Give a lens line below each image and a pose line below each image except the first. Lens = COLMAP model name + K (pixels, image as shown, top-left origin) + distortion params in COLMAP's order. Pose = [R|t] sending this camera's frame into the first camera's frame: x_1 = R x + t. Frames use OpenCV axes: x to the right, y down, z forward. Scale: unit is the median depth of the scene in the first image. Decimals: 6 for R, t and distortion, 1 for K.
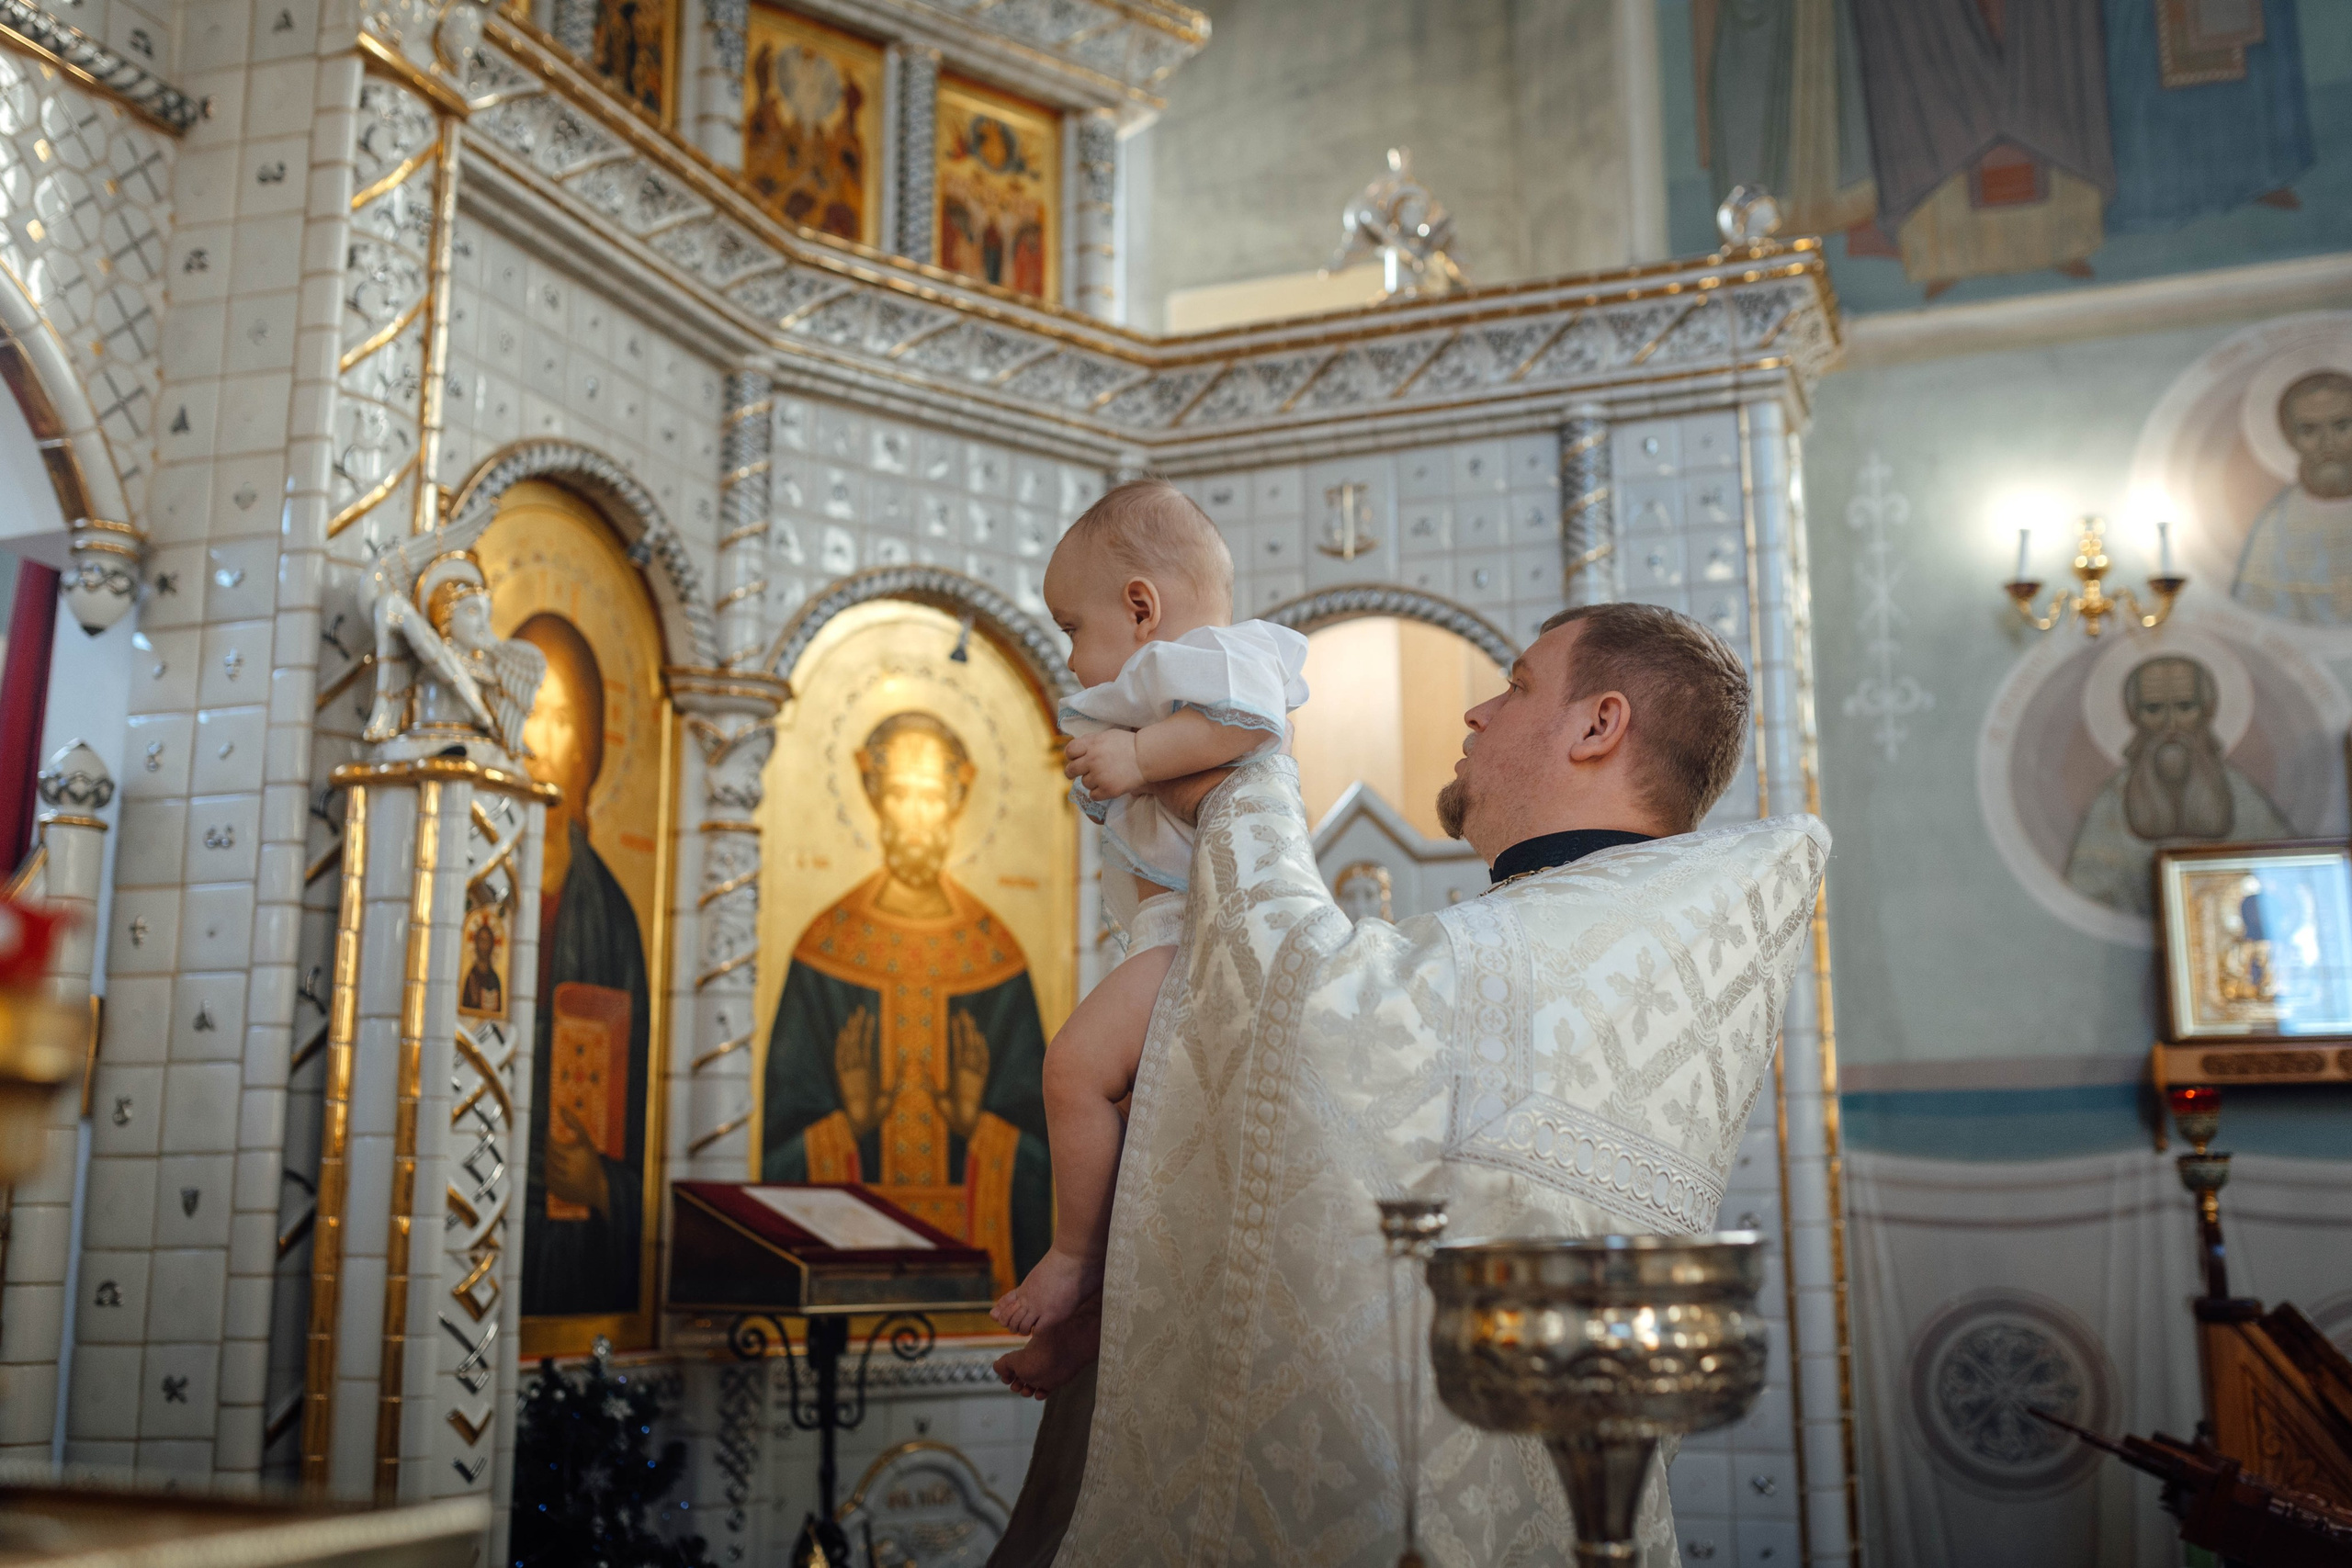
lens RADIAL K [[2329.9, 0, 1146.3], [0, 2329.9, 801.8], [0, 0, 1]] dist [0.000707, 0.004795]
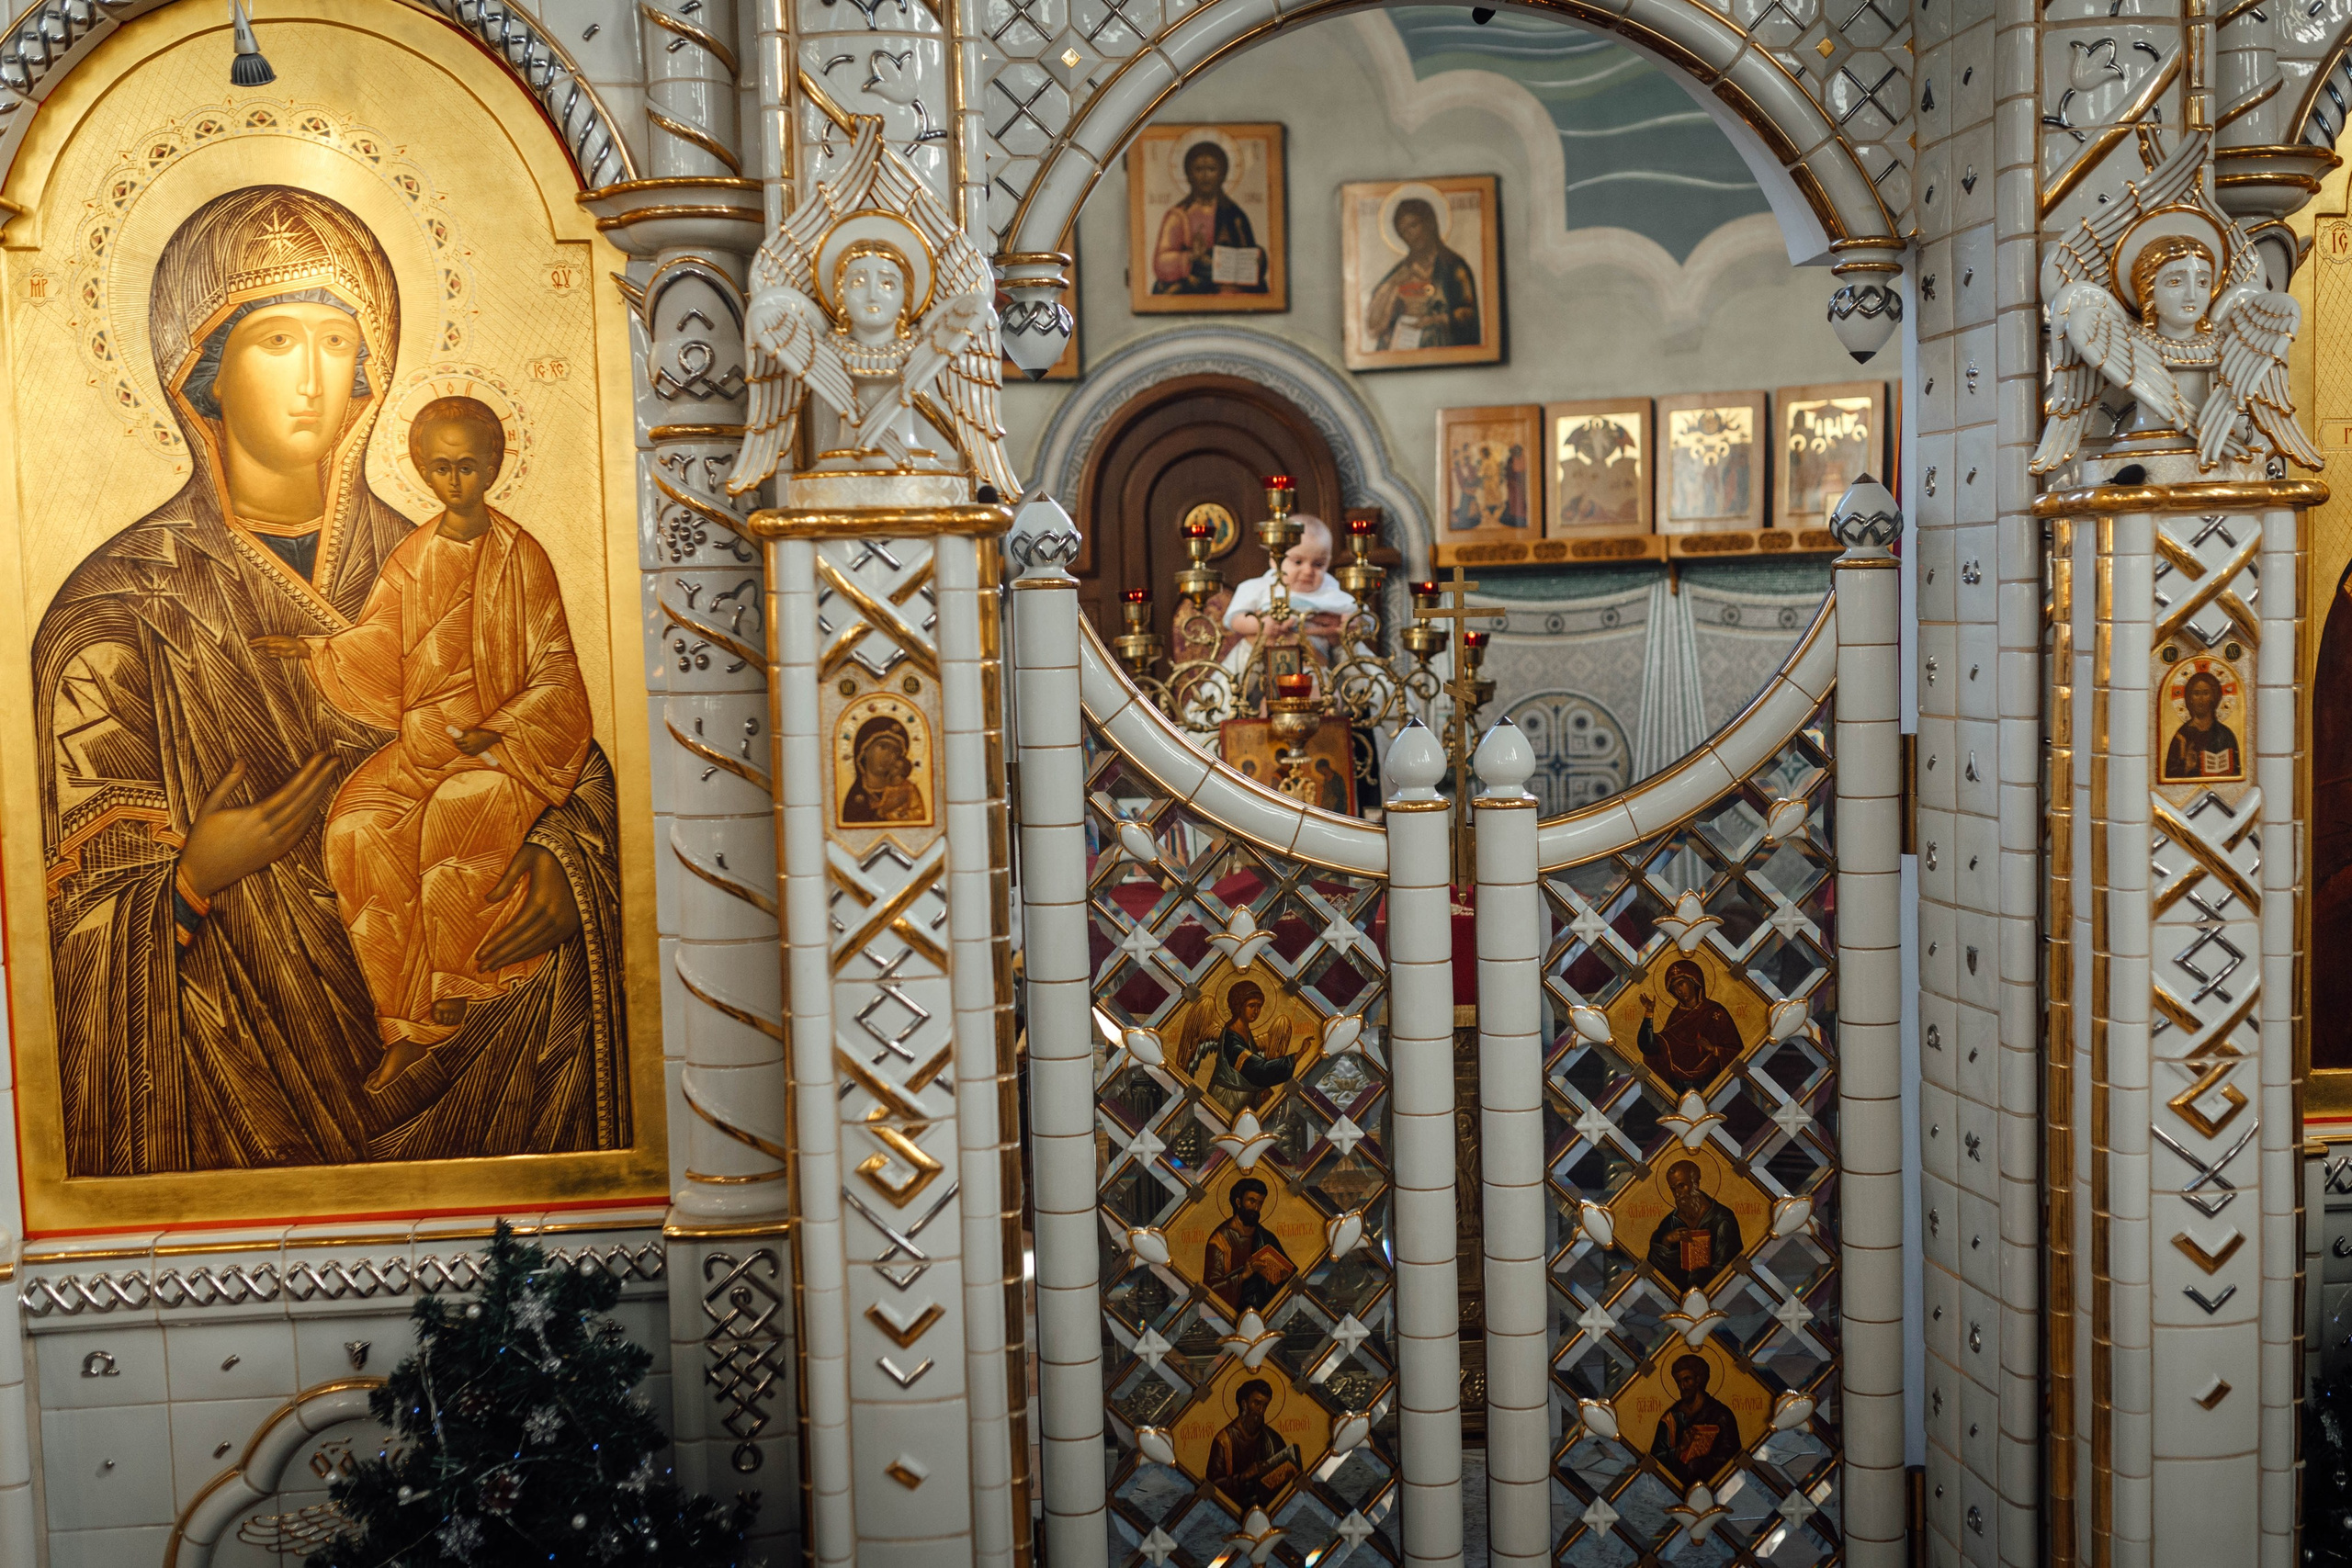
lens RADIAL K [[2455.9, 0, 1223.2], [0, 2455.9, 811.1], [0, 0, 1]] dist [-0.005488, 0.018749]
pose [[0.436805, 0.060674, -0.897508, 0.356592], [0.199747, 0.966273, 0.162537, -0.112992], [0.877099, -0.250271, 0.409953, 0.328519]]
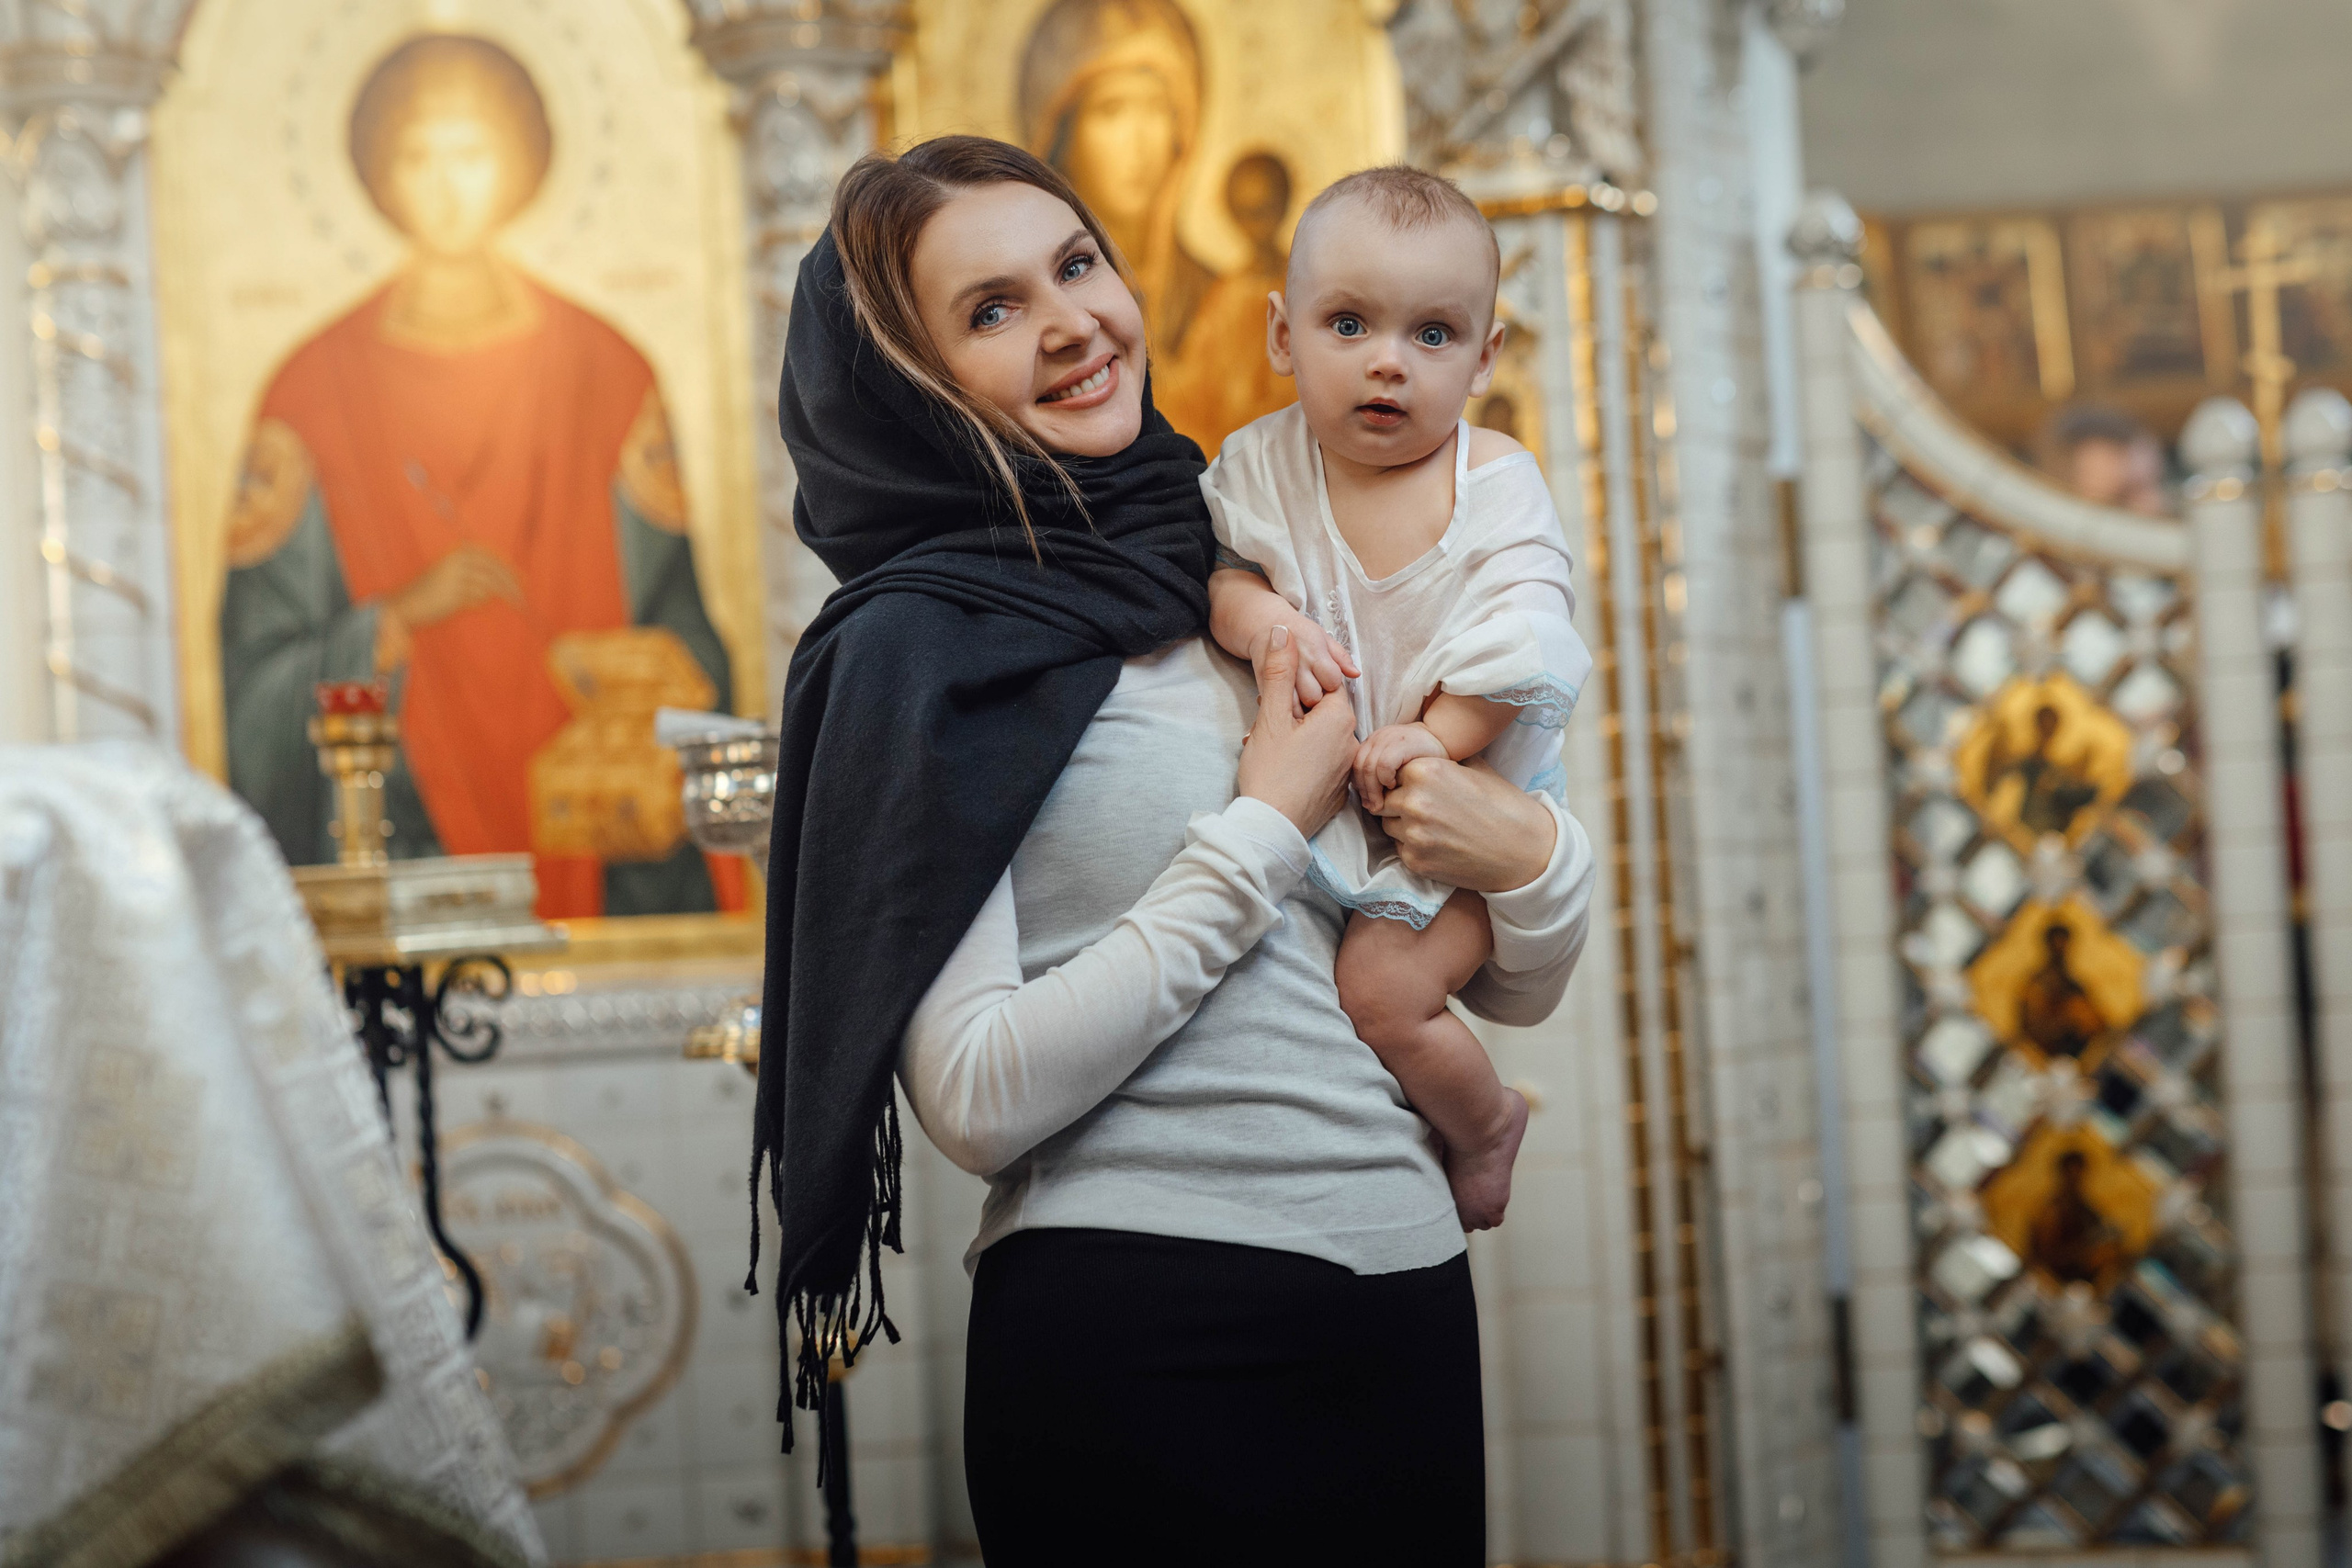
lens RADIAL K [[5548.3, 0, 1182.0], [0, 5548.3, 789.3], [0, 0, 1]] dist [0.085132, 0.648929]
pose [[-0.144155, -0.017488, -0.989401, 1.615615], [0.248574, 0.967145, -0.053312, 0.195940], [0.957826, -0.253625, -0.135071, 0.710949]]
